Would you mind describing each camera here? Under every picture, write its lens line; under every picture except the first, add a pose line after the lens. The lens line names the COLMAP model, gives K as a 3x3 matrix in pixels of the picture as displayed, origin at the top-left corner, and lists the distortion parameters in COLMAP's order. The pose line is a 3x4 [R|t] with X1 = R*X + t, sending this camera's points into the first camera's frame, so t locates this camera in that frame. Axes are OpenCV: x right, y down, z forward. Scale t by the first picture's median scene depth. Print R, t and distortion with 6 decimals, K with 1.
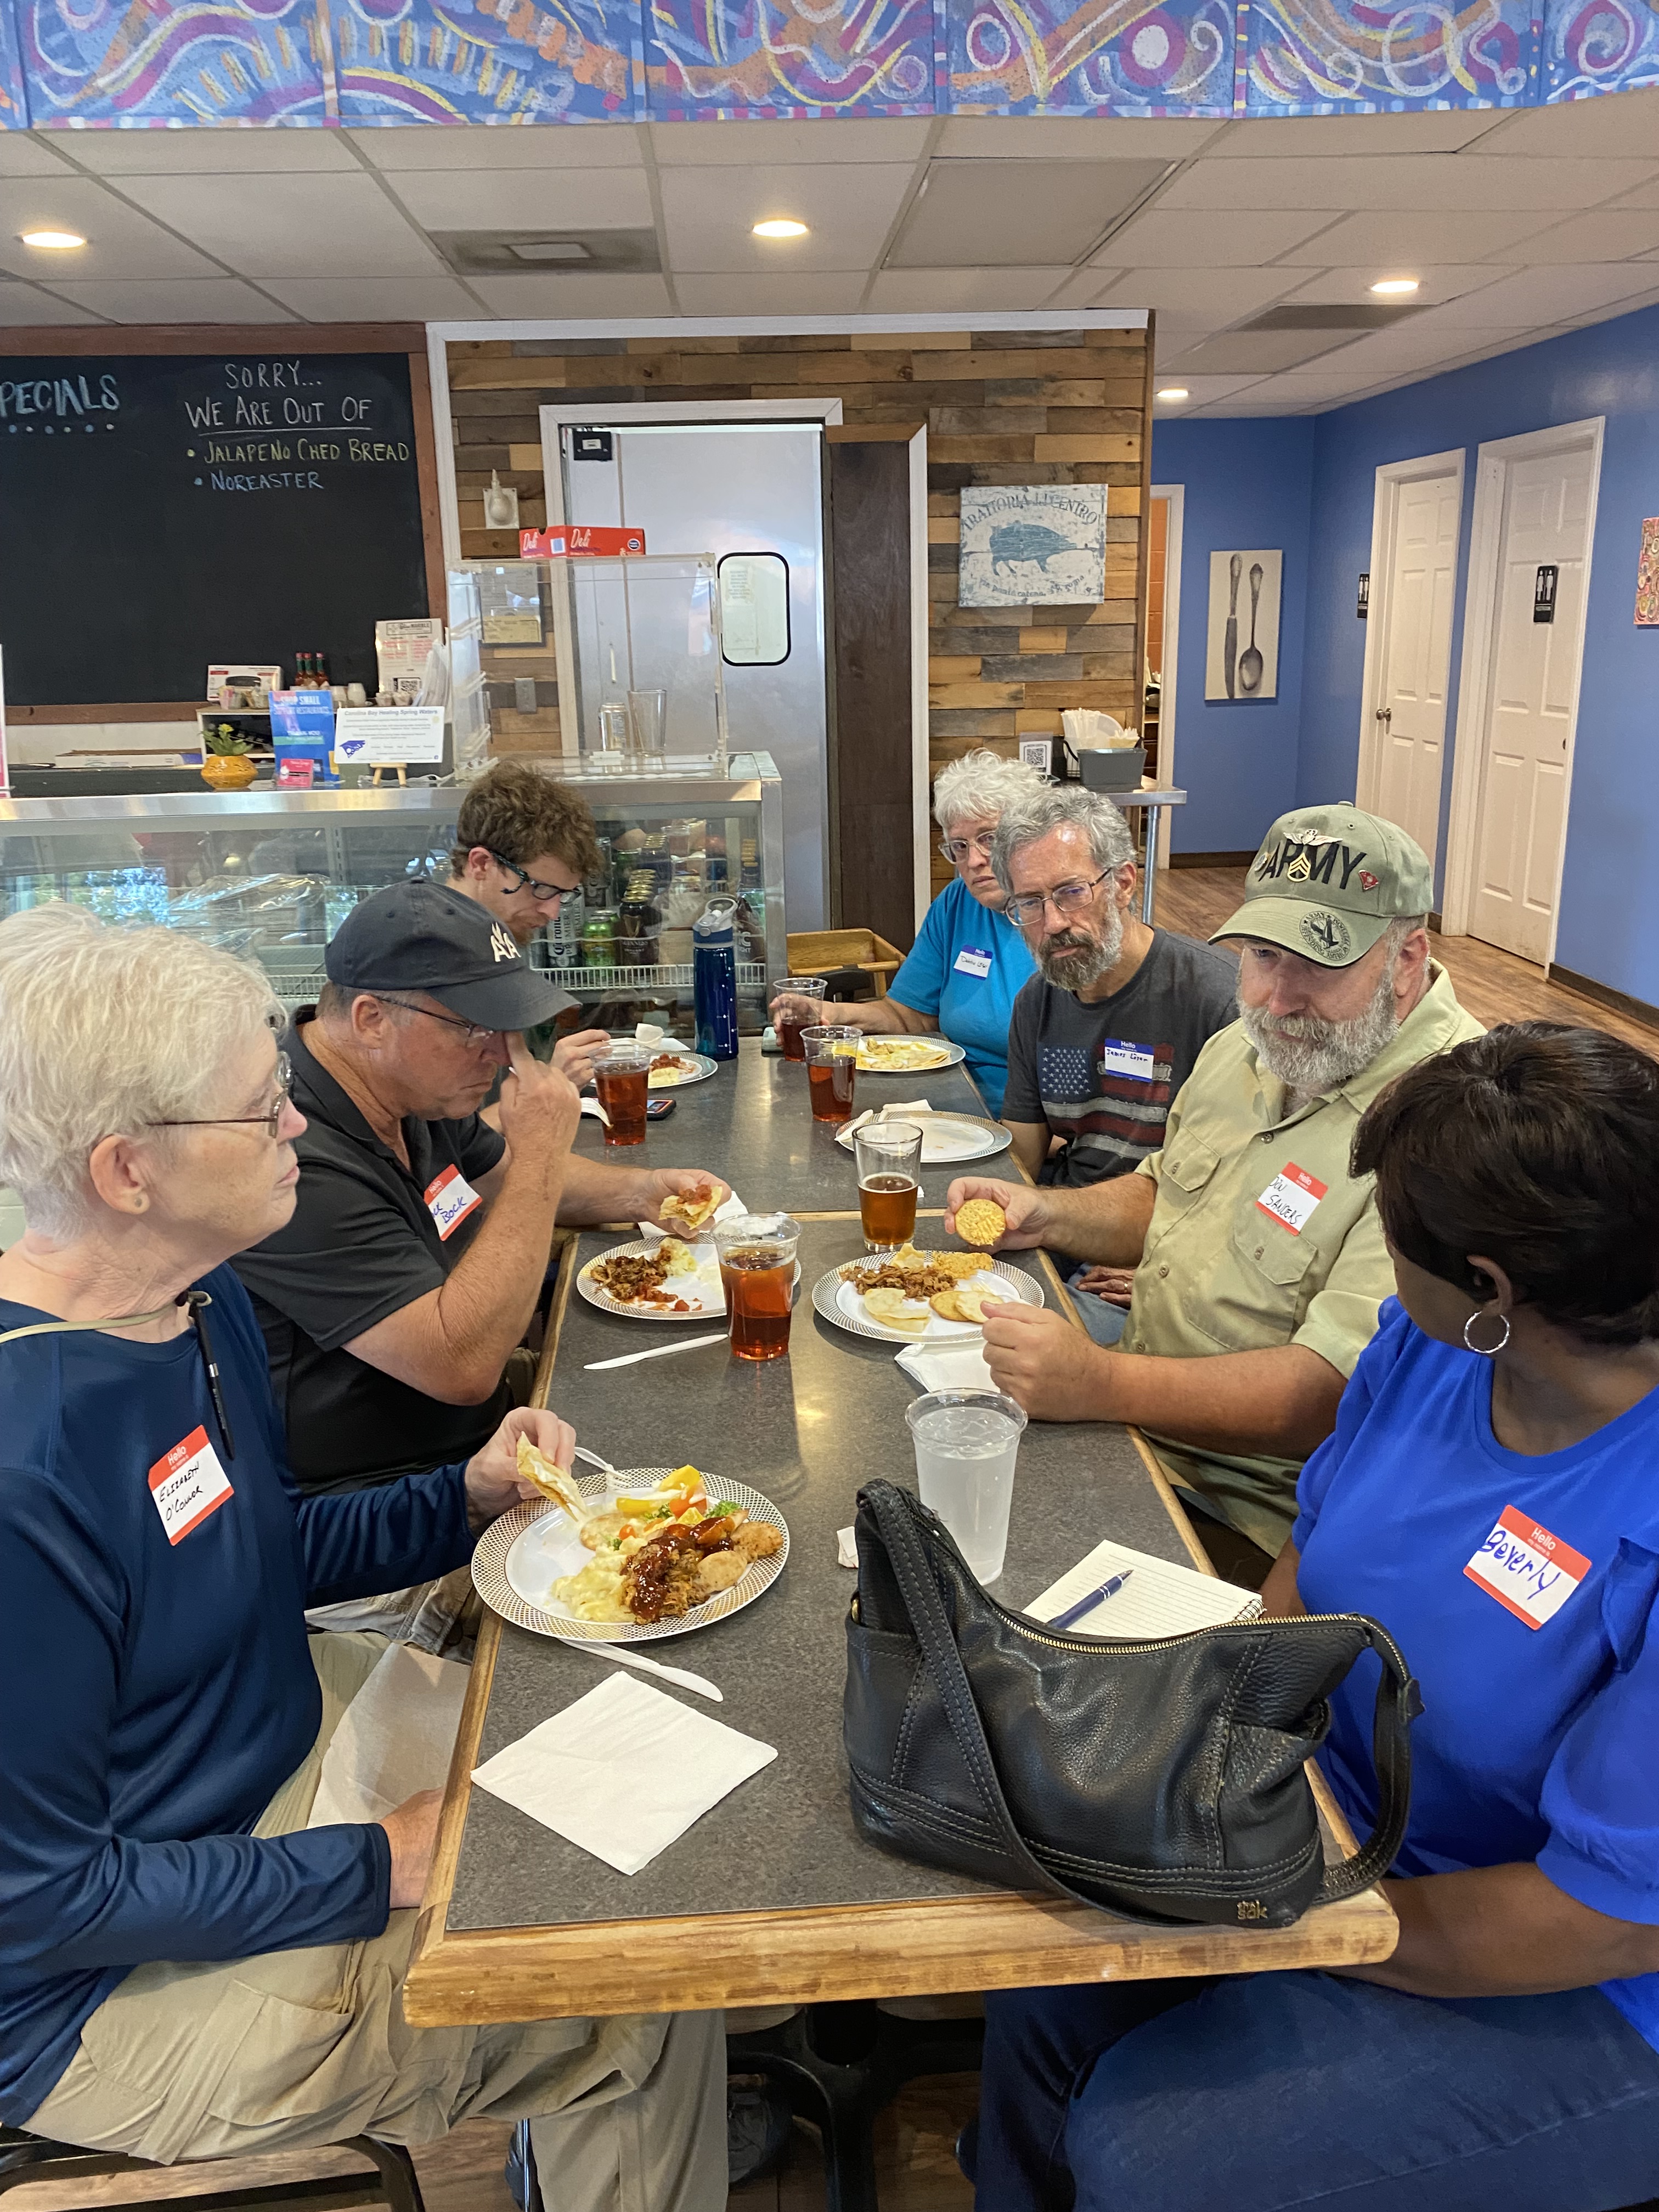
lens RADIAL K [[1691.8, 0, 808.6], [0, 1691.8, 1050.8], [0, 0, 1]] dist [0.018576, -0.014897]
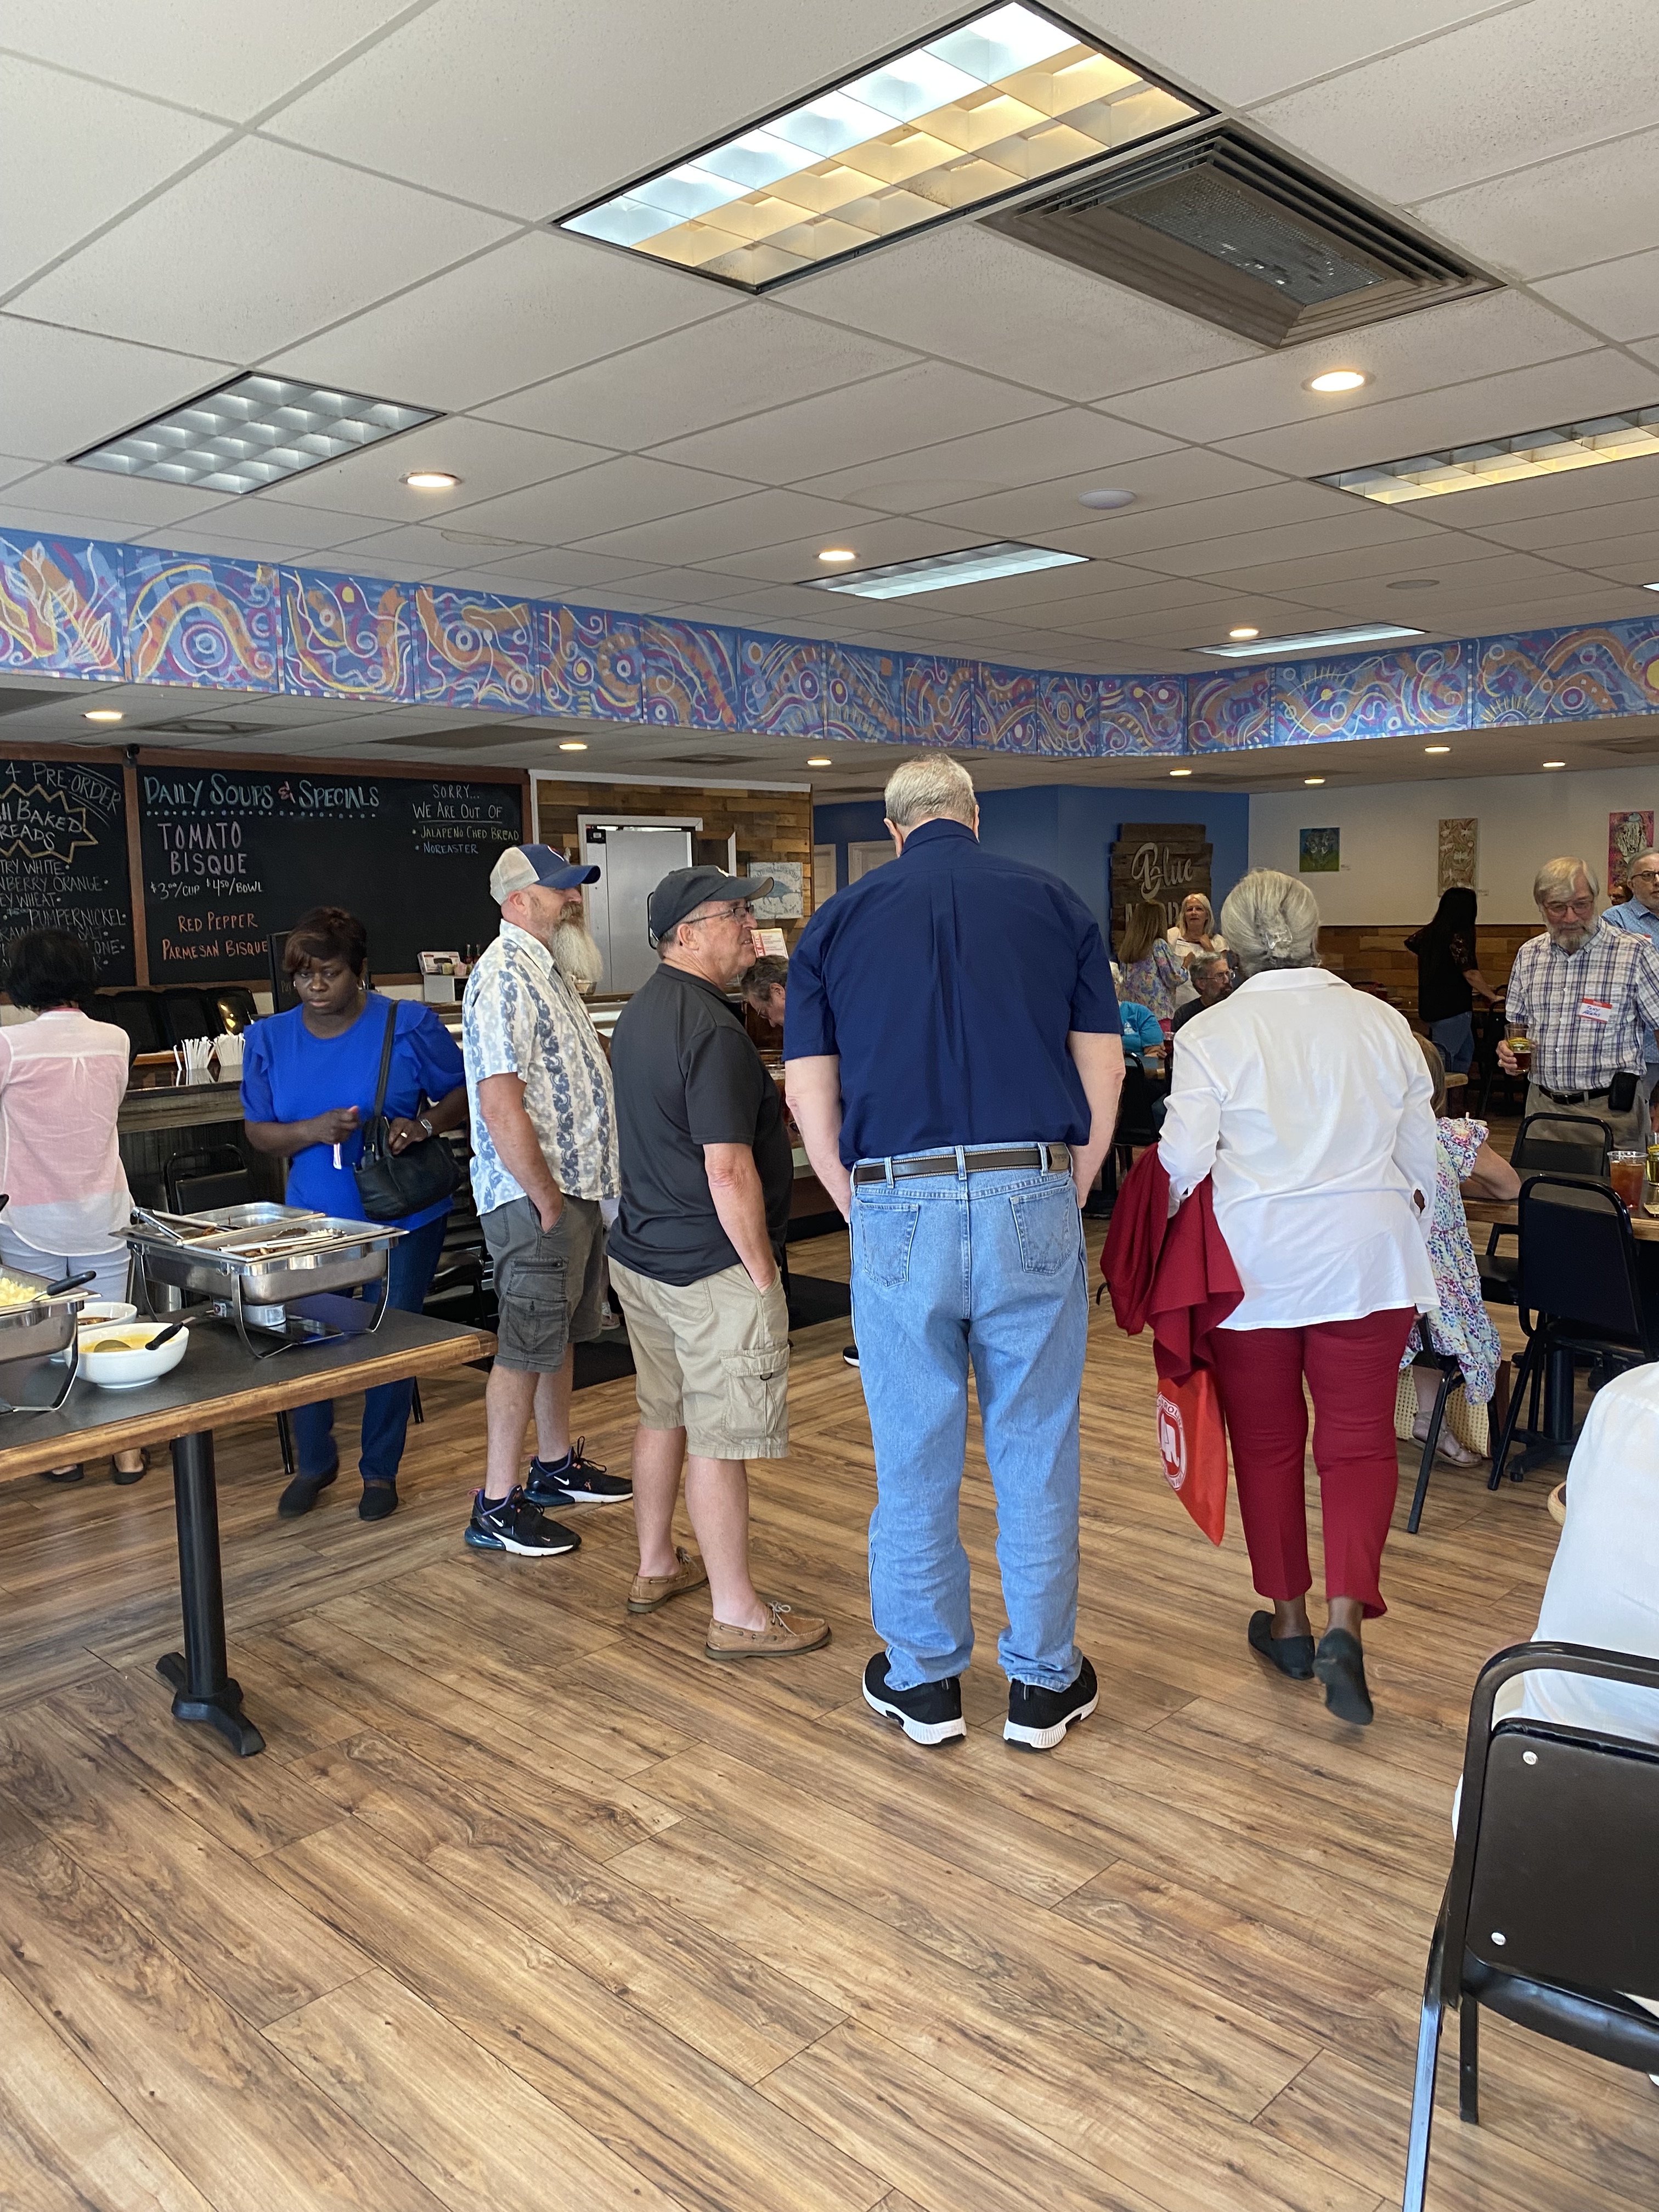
lens RADIAL K [[1691.8, 0, 848.6], [0, 1691.8, 1092.1], [0, 0, 1]] dist [0.018576, -0.014897]
pose [[0.732033, -0.068616, 0.677805, -1.235589], [0.177779, 0.979683, -0.092826, 0.146098], [-0.657664, 0.188451, 0.729358, -0.500066]]
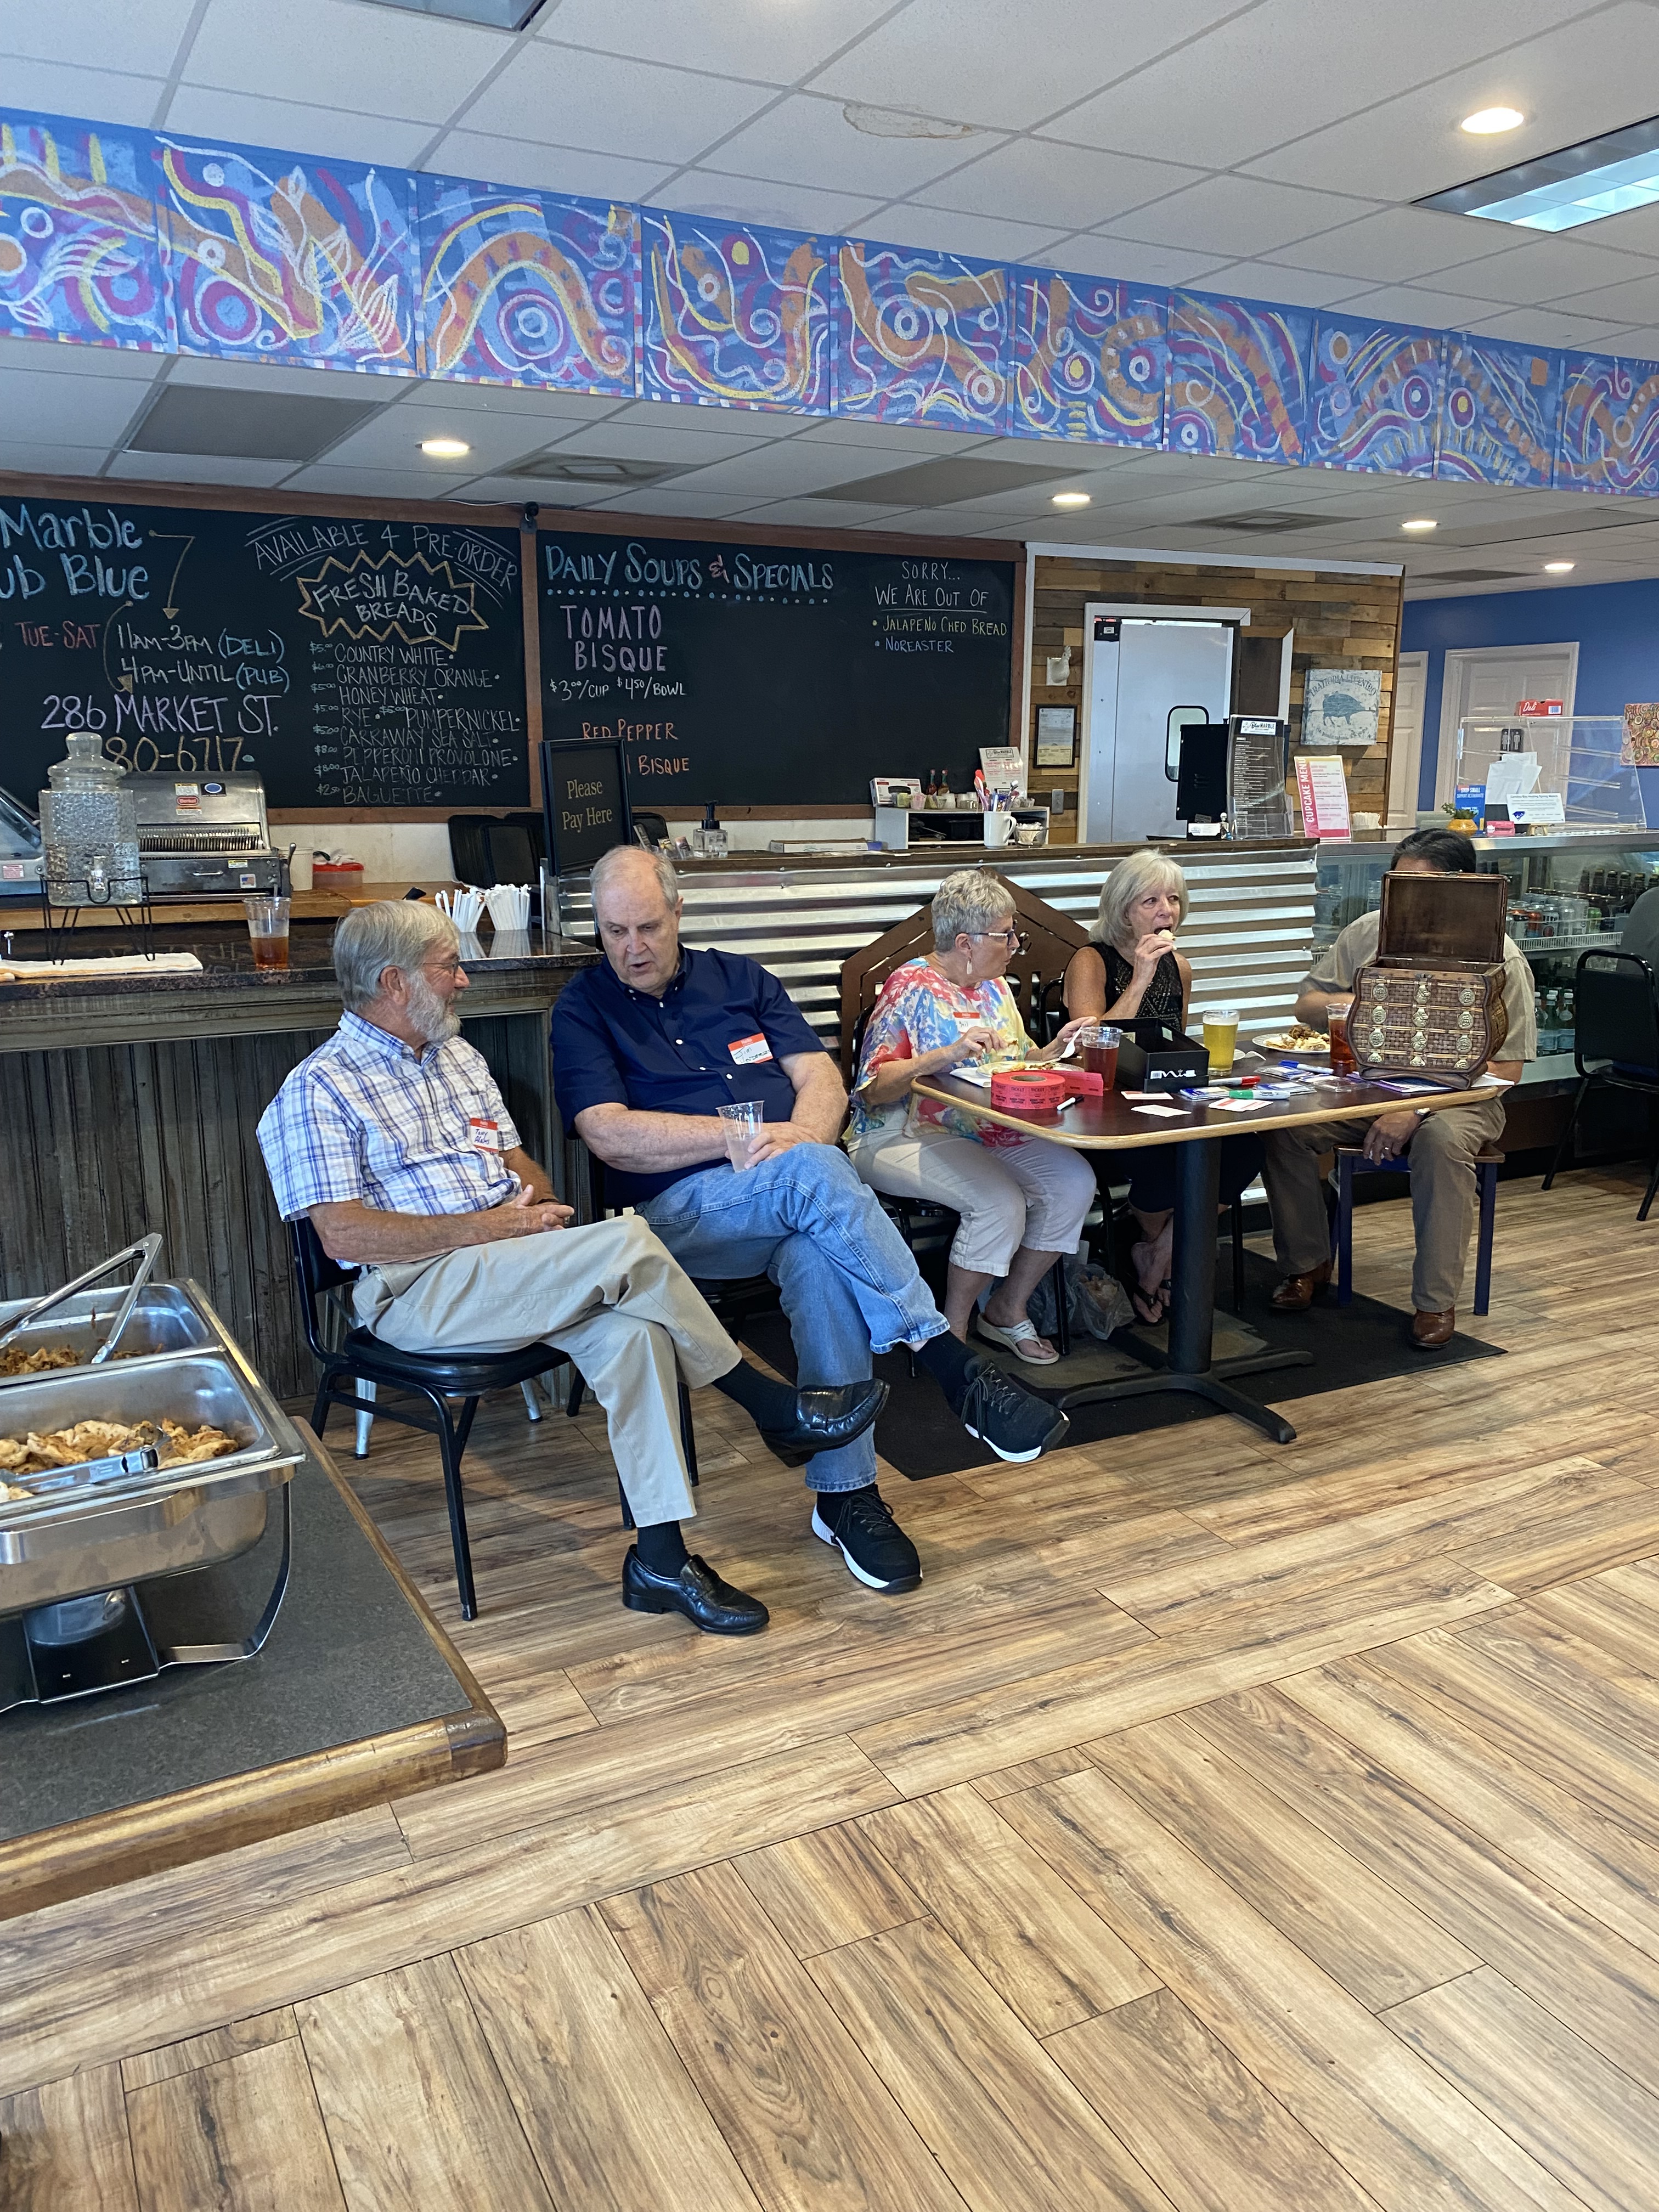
lens RADIAL K [[1691.8, 0, 850.9], [0, 1691.8, 1088.7], [0, 0, 1]] dist [0.018576, -0.014897]
pose [[0.909455, -0.059529, 0.411518, -0.973539], [0.082850, 0.995797, -0.039048, 0.074651], [-0.407464, 0.069607, 0.910565, -0.211536]]
